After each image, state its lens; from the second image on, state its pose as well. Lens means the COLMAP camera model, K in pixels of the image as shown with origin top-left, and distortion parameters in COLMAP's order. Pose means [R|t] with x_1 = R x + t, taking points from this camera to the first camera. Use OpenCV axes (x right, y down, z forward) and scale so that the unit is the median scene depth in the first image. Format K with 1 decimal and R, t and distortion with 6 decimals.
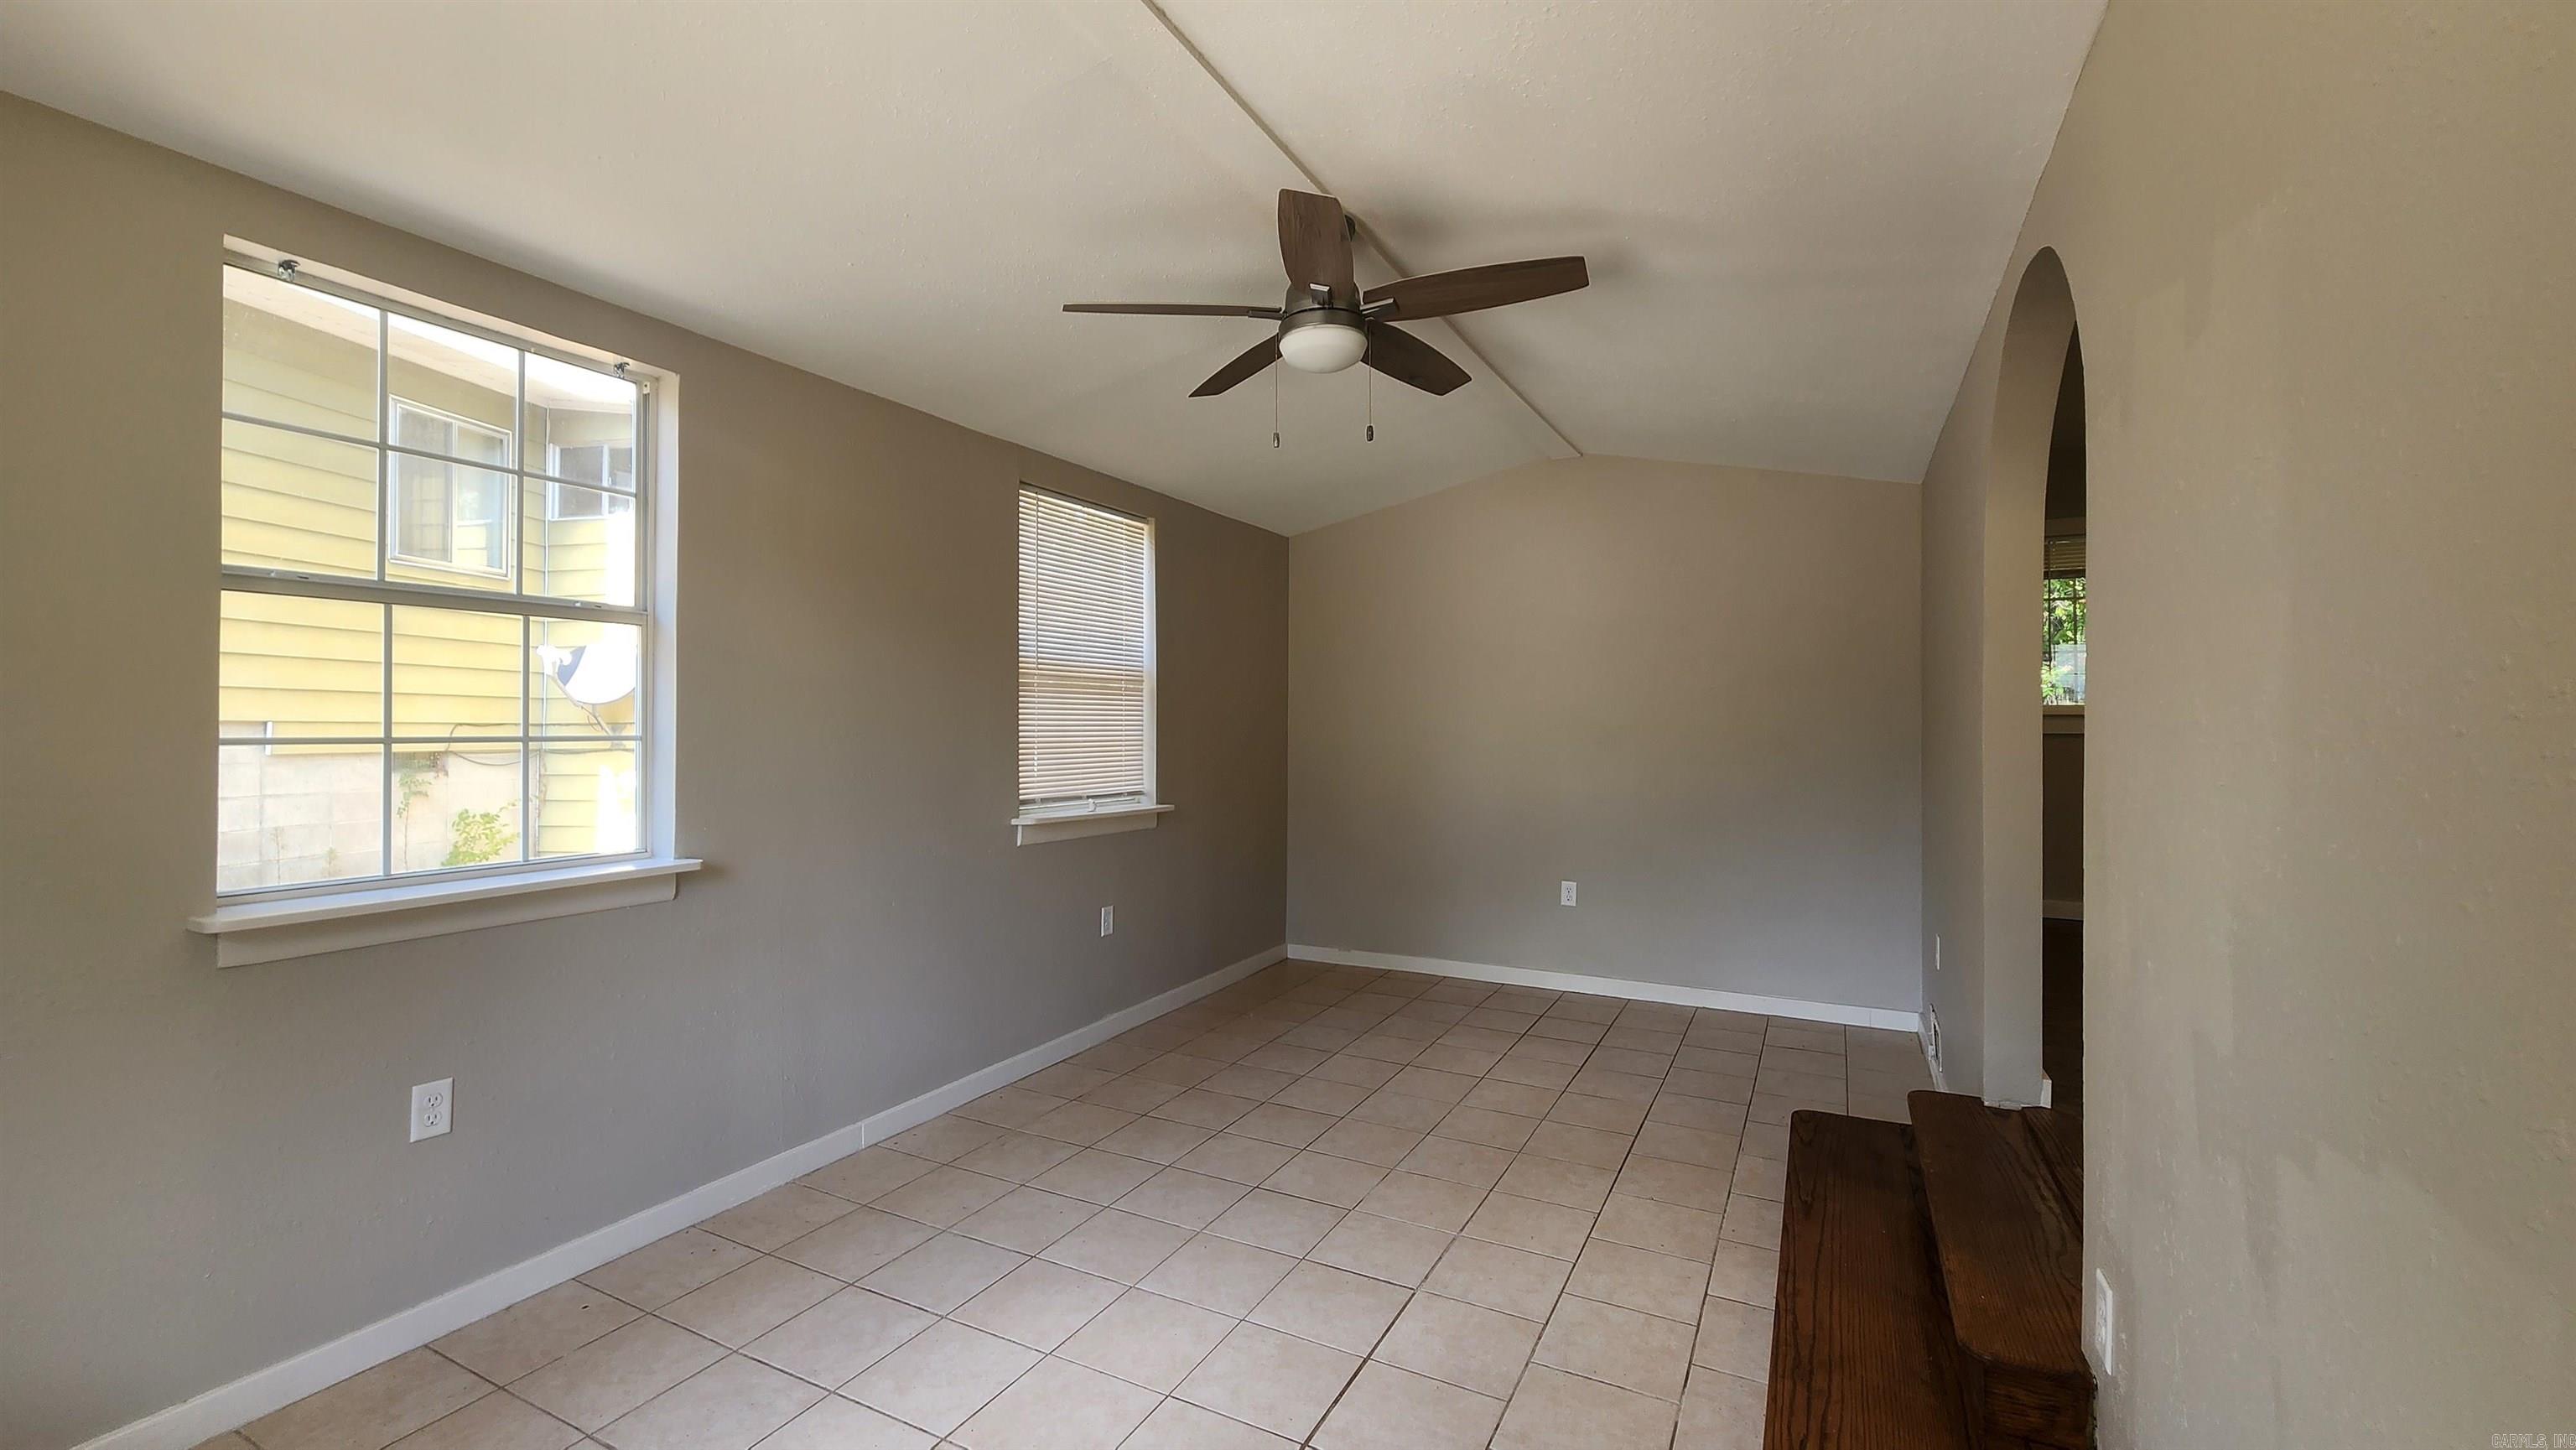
lens RADIAL K [[1061.2, 0, 1282.0], [0, 1061.2, 720.8], [0, 0, 1]] dist [0.001288, -0.000555]
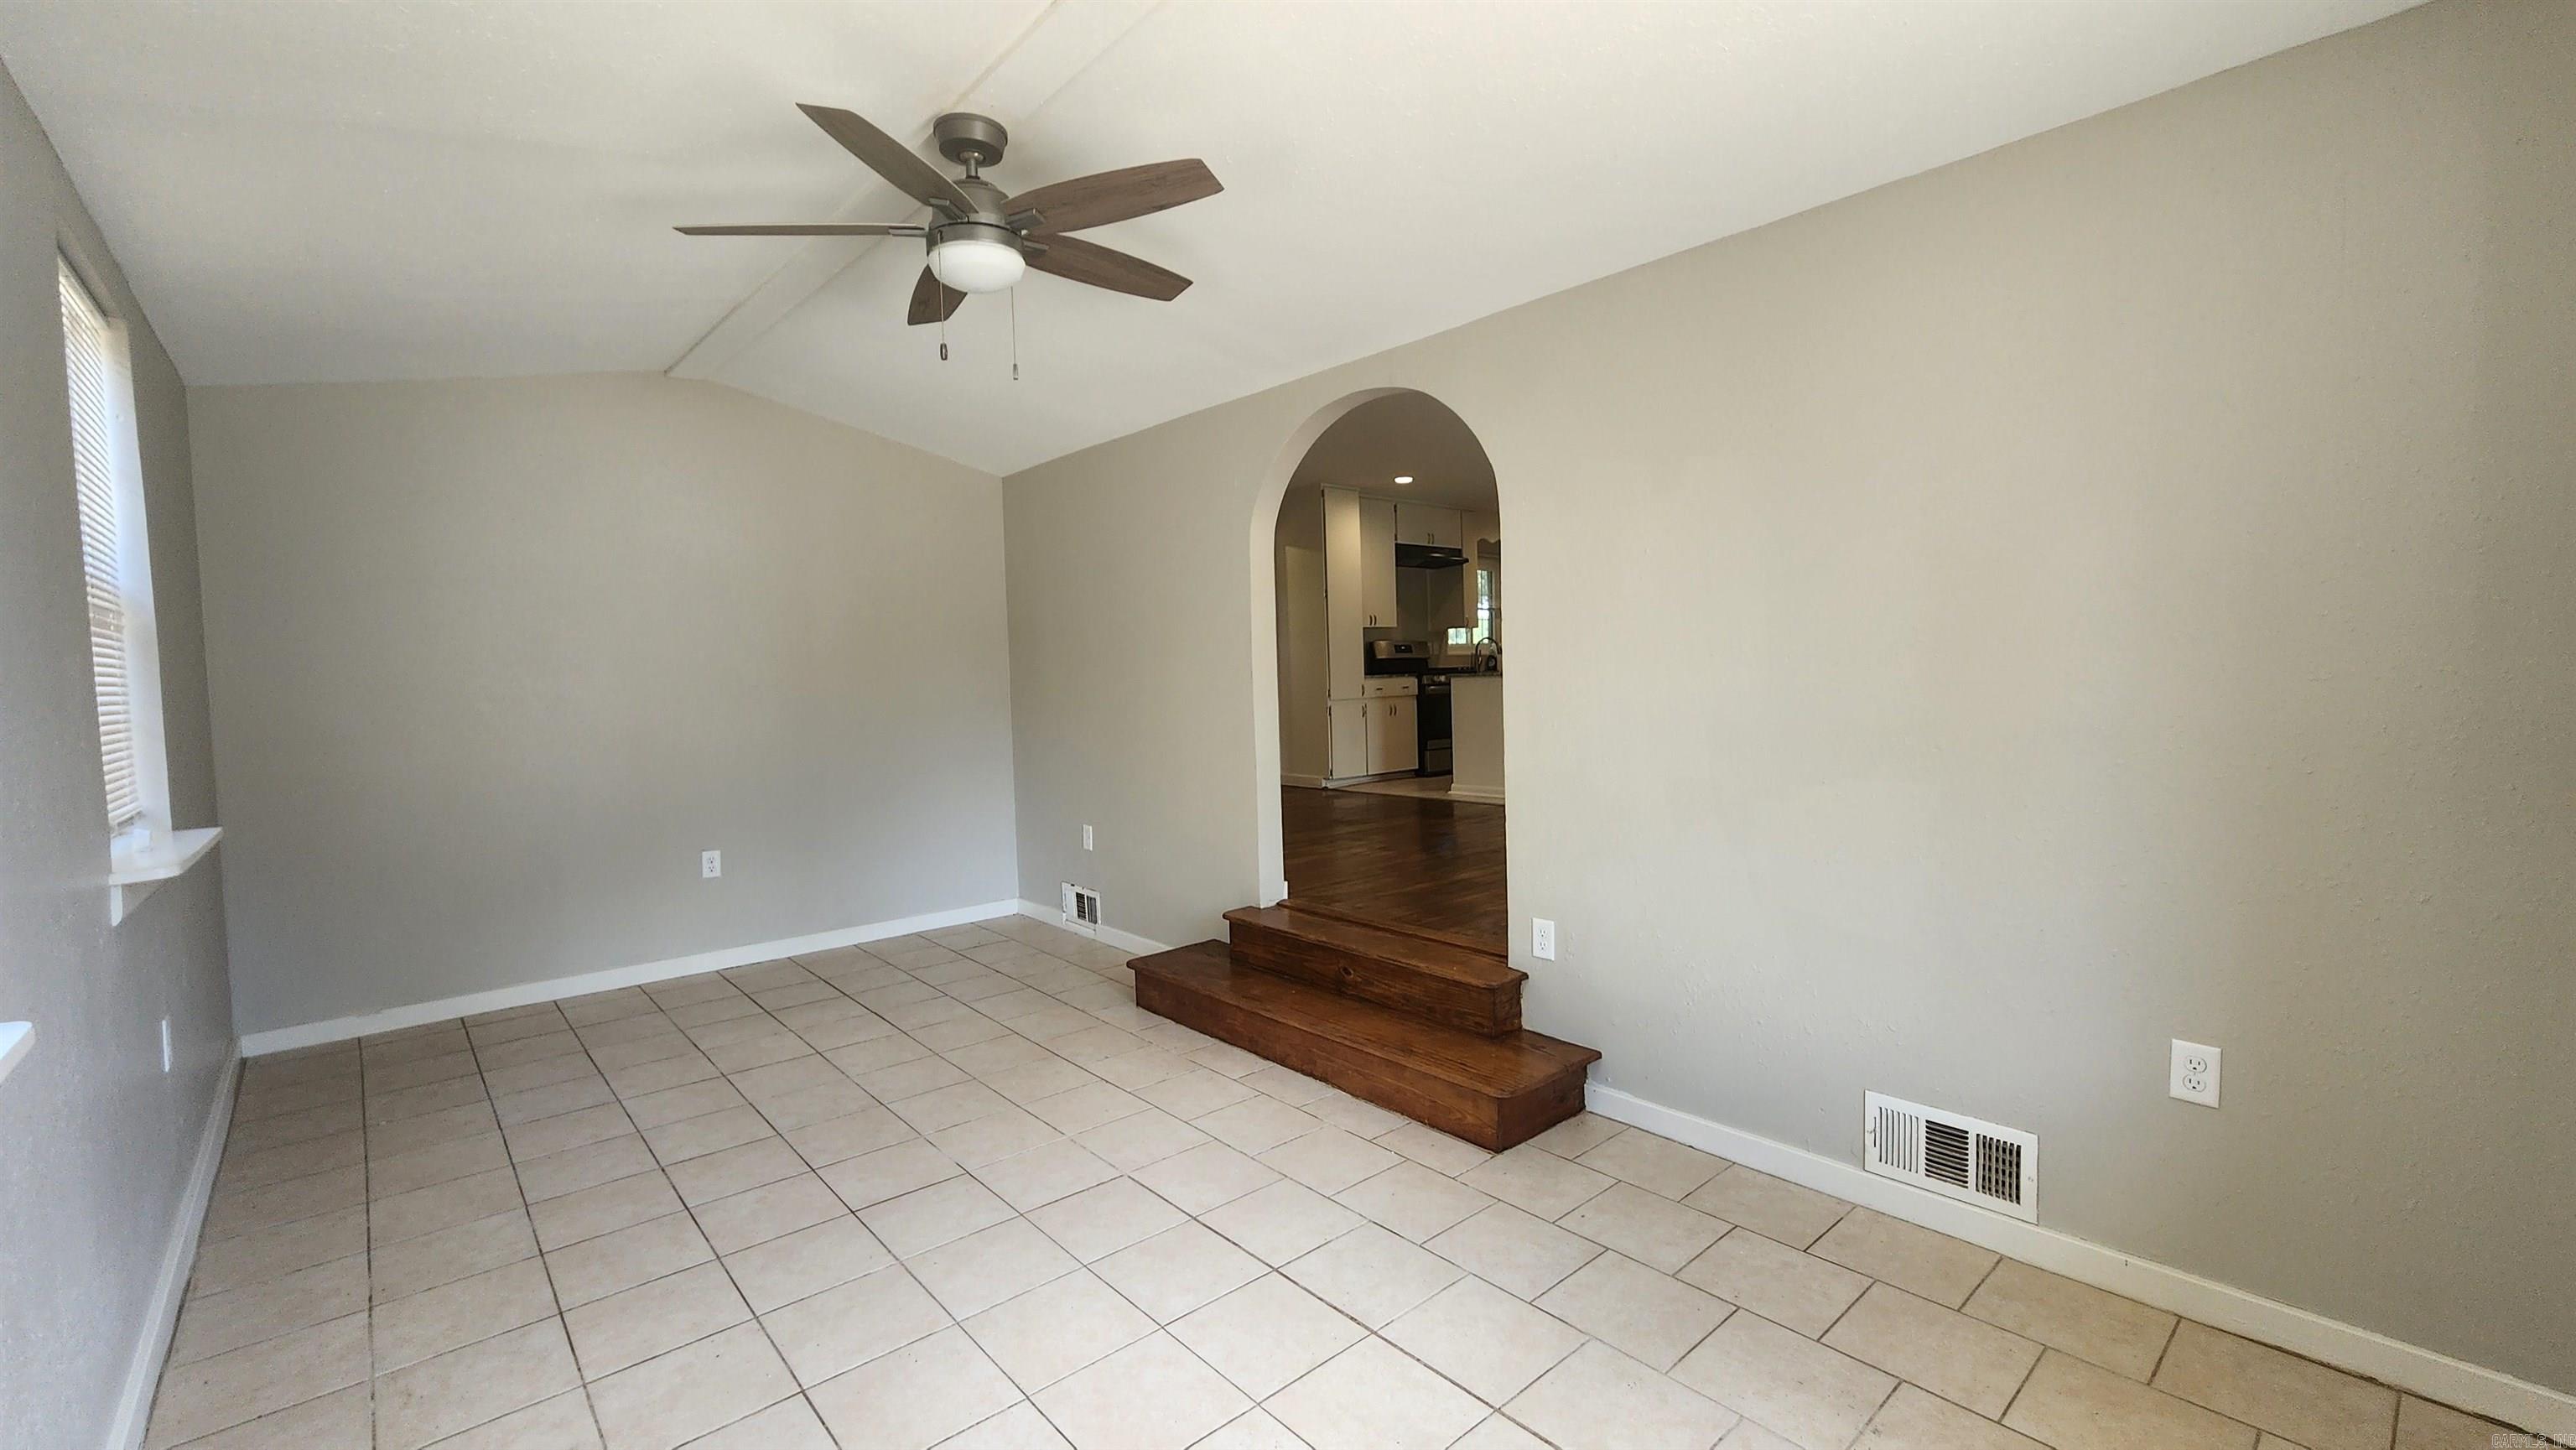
lens RADIAL K [[1061.2, 0, 1282.0], [0, 1061.2, 720.8], [0, 0, 1]] dist [0.001288, -0.000555]
pose [[0.365141, -0.058377, 0.929120, -0.537744], [0.025757, 0.998283, 0.052600, 0.006651], [-0.930596, 0.004725, 0.366018, 0.291247]]
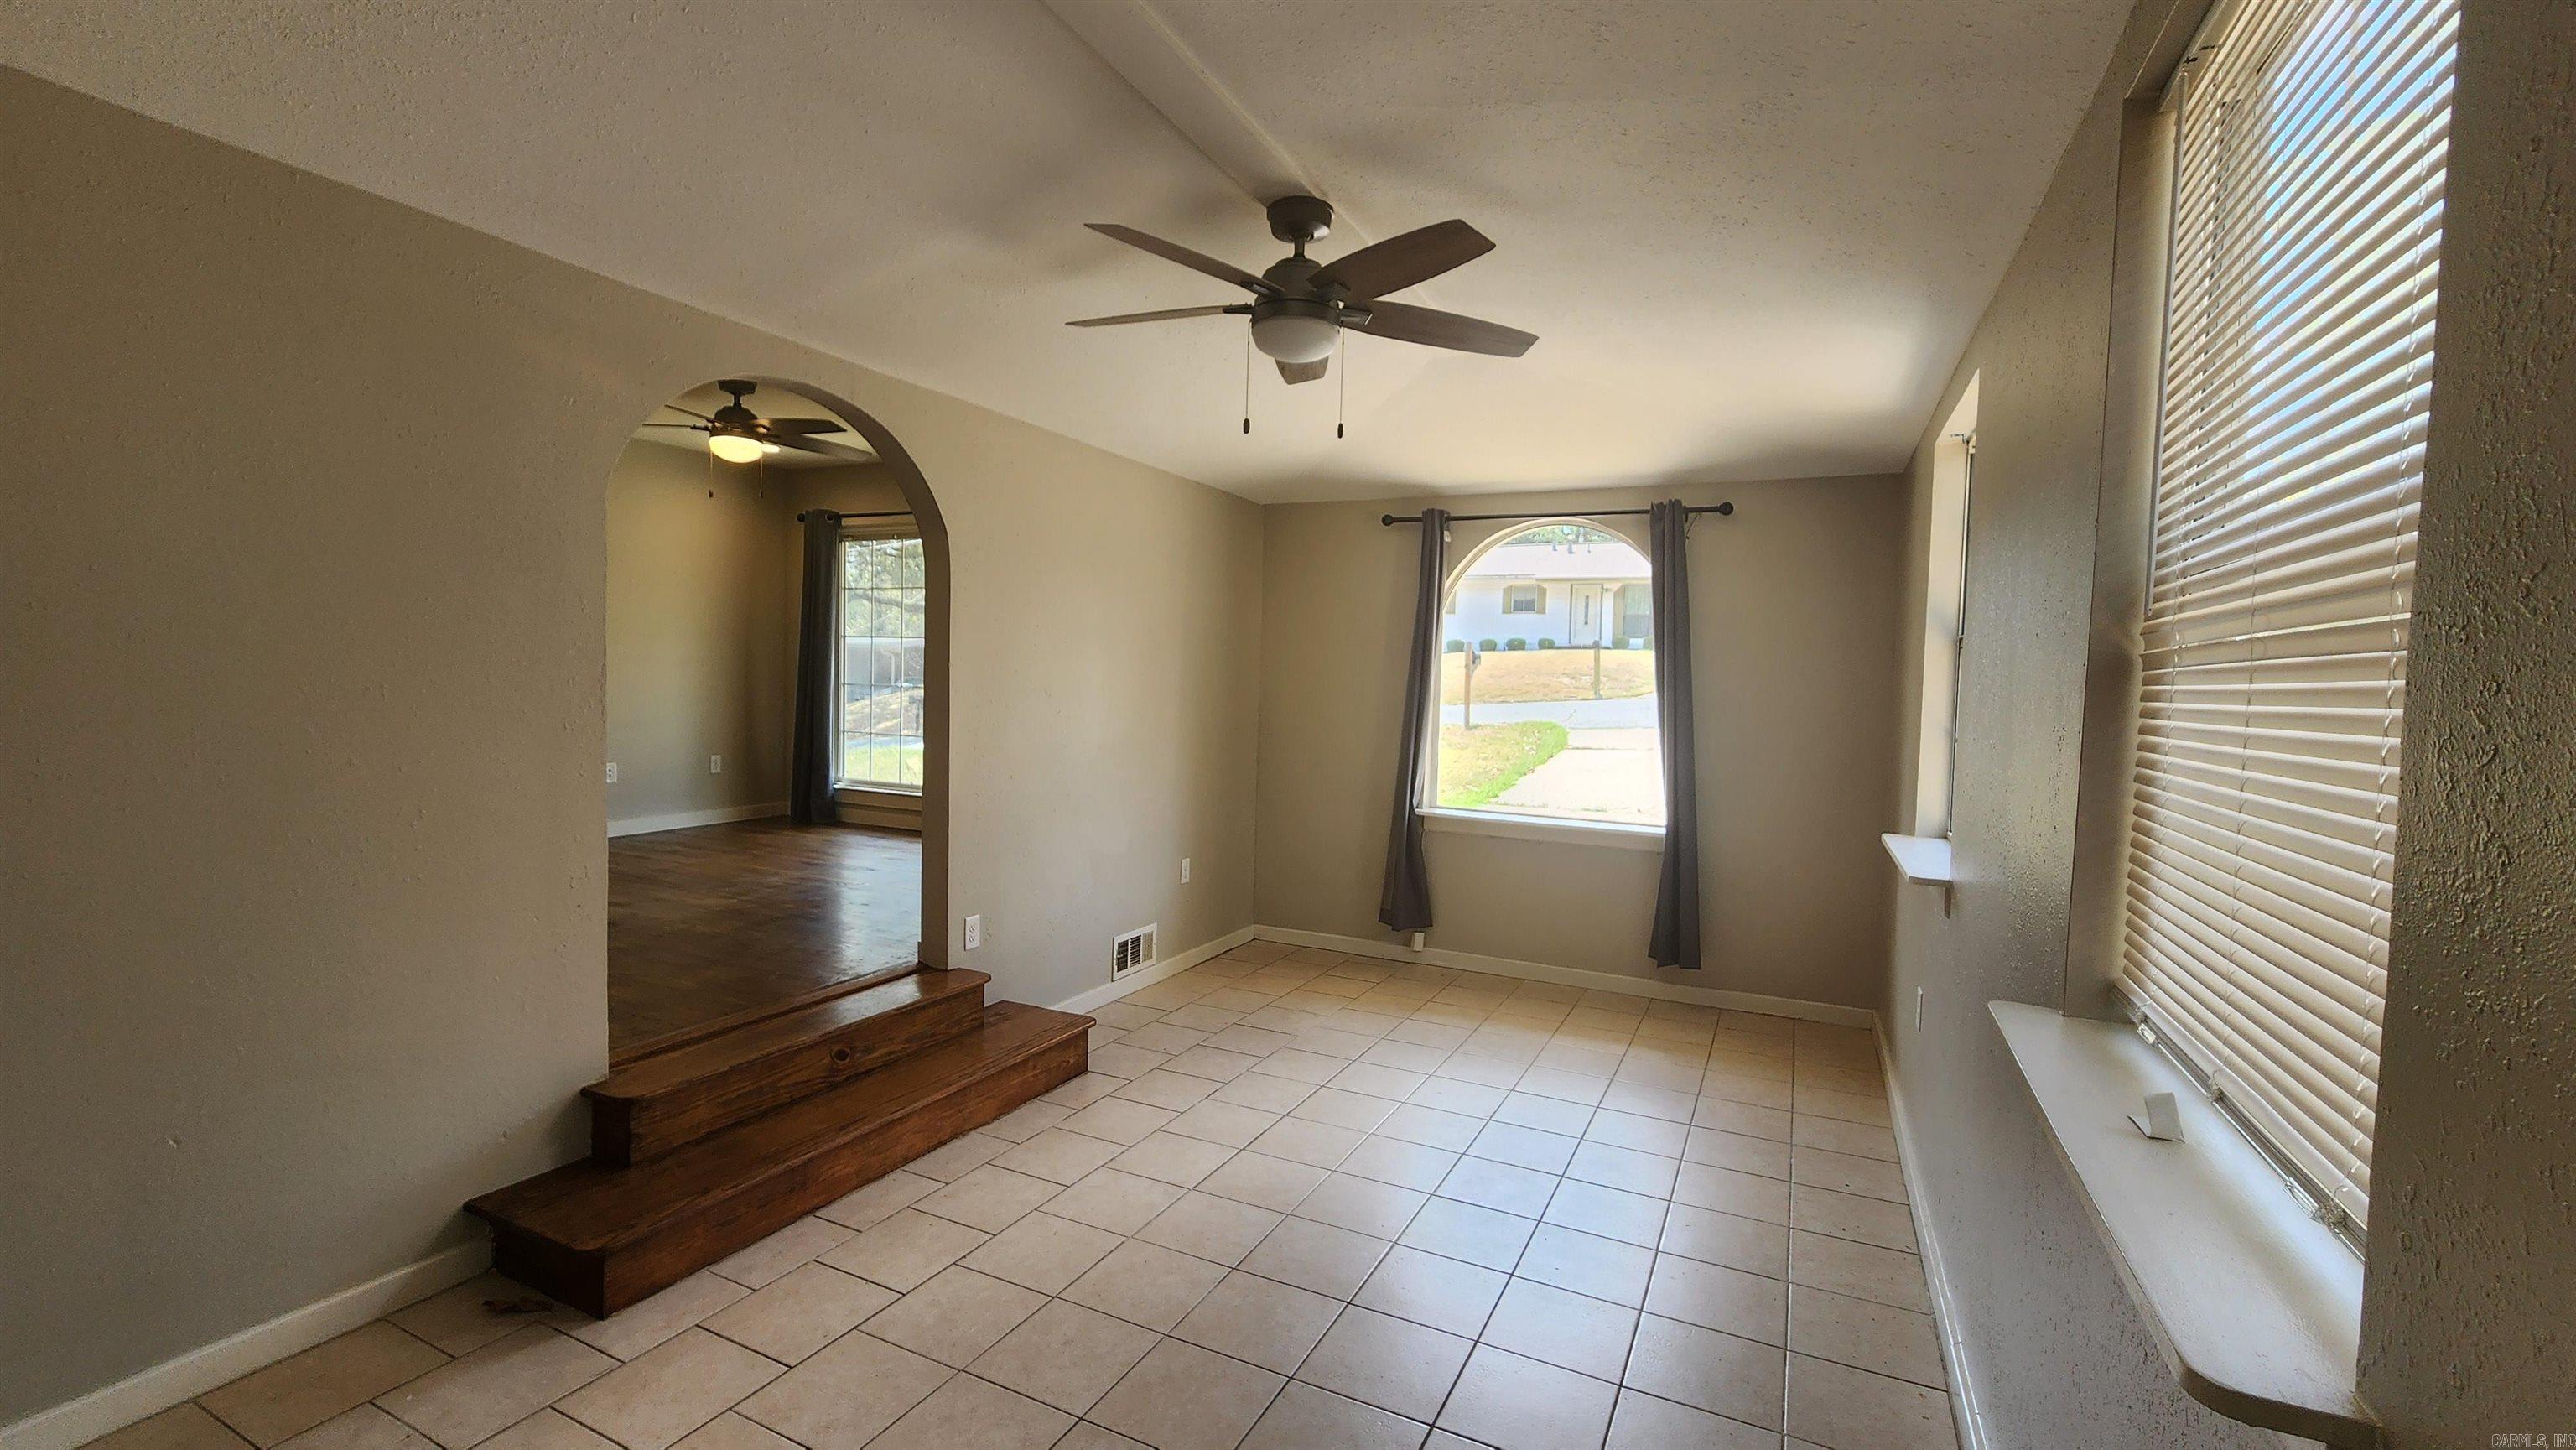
lens RADIAL K [[1061.2, 0, 1282.0], [0, 1061.2, 720.8], [0, 0, 1]] dist [0.001288, -0.000555]
pose [[-0.999418, -0.030111, -0.016005, 0.042638], [-0.030717, 0.998766, 0.039032, -0.023182], [0.014810, 0.039501, -0.999110, 1.433609]]
